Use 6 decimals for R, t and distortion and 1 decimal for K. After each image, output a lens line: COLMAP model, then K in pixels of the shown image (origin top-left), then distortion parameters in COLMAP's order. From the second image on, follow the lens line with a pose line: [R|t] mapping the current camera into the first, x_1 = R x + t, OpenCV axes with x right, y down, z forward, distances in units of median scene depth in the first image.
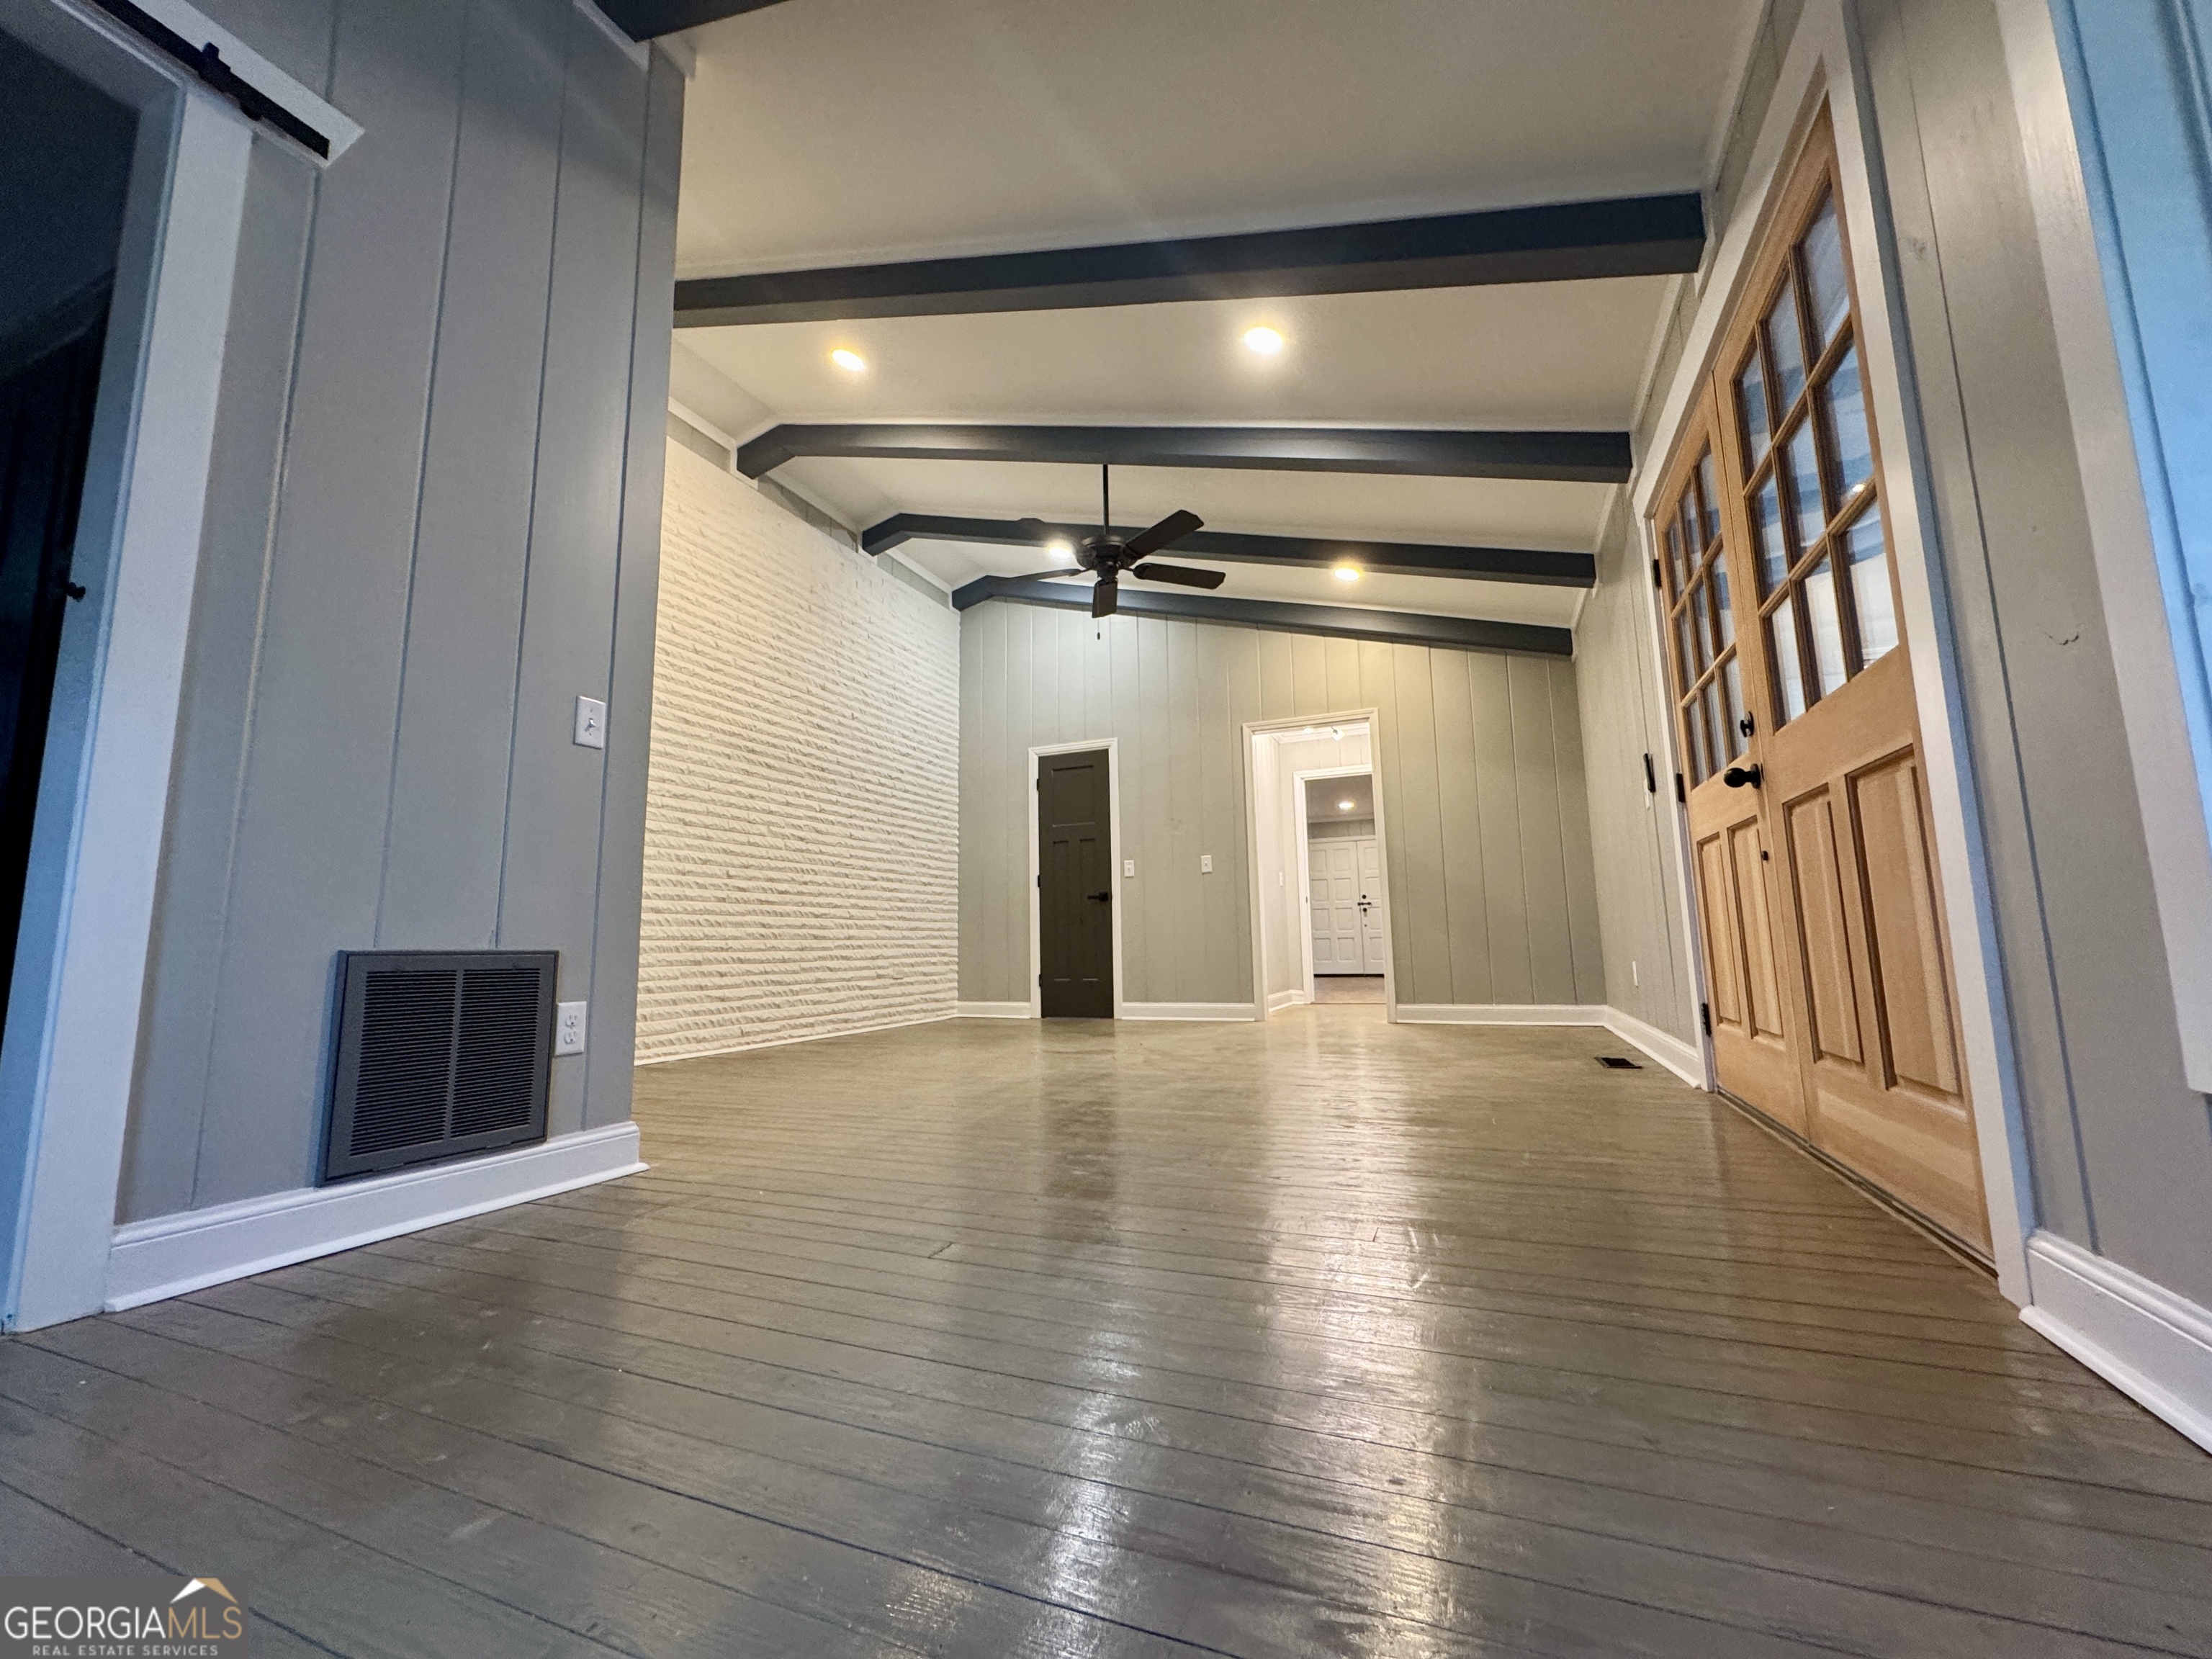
lens RADIAL K [[877.9, 0, 1106.0], [0, 877.9, 829.5], [0, 0, 1]] dist [-0.002621, 0.000395]
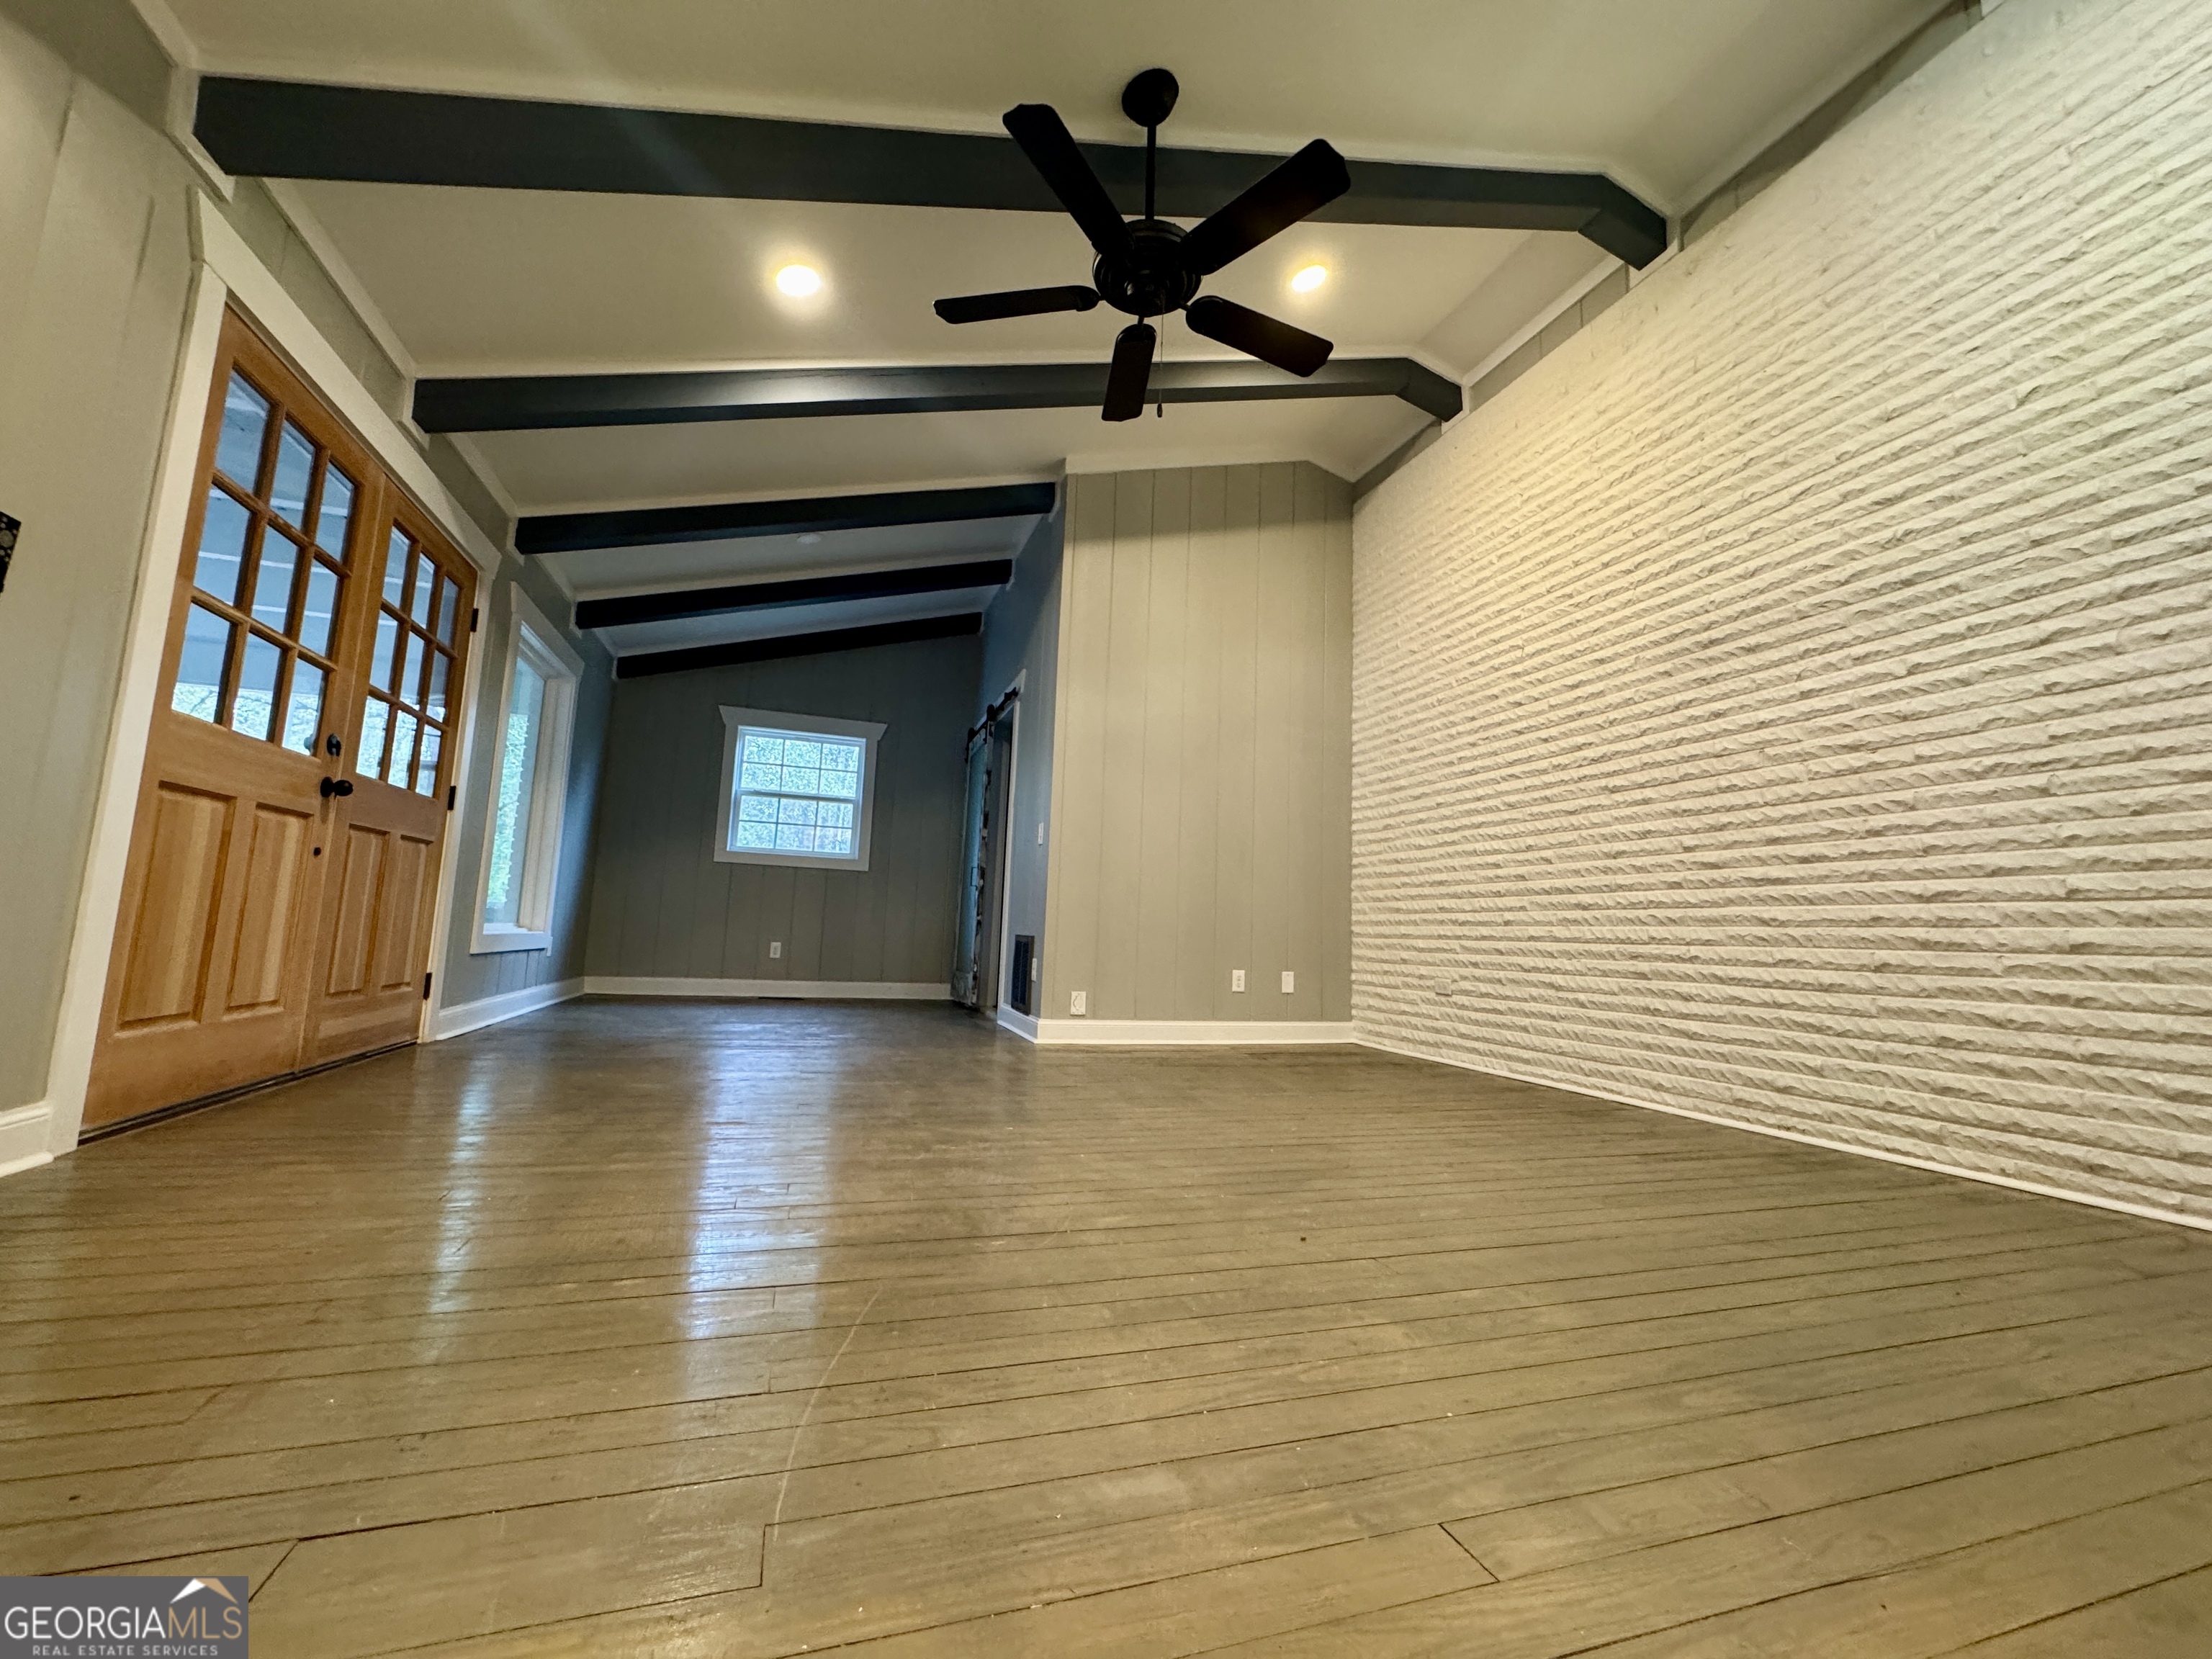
lens RADIAL K [[877.9, 0, 1106.0], [0, 877.9, 829.5], [0, 0, 1]] dist [-0.002621, 0.000395]
pose [[-0.746942, -0.090363, -0.658721, 0.316423], [0.063608, 0.976466, -0.206079, 0.140811], [0.661840, -0.195829, -0.723615, 1.138841]]
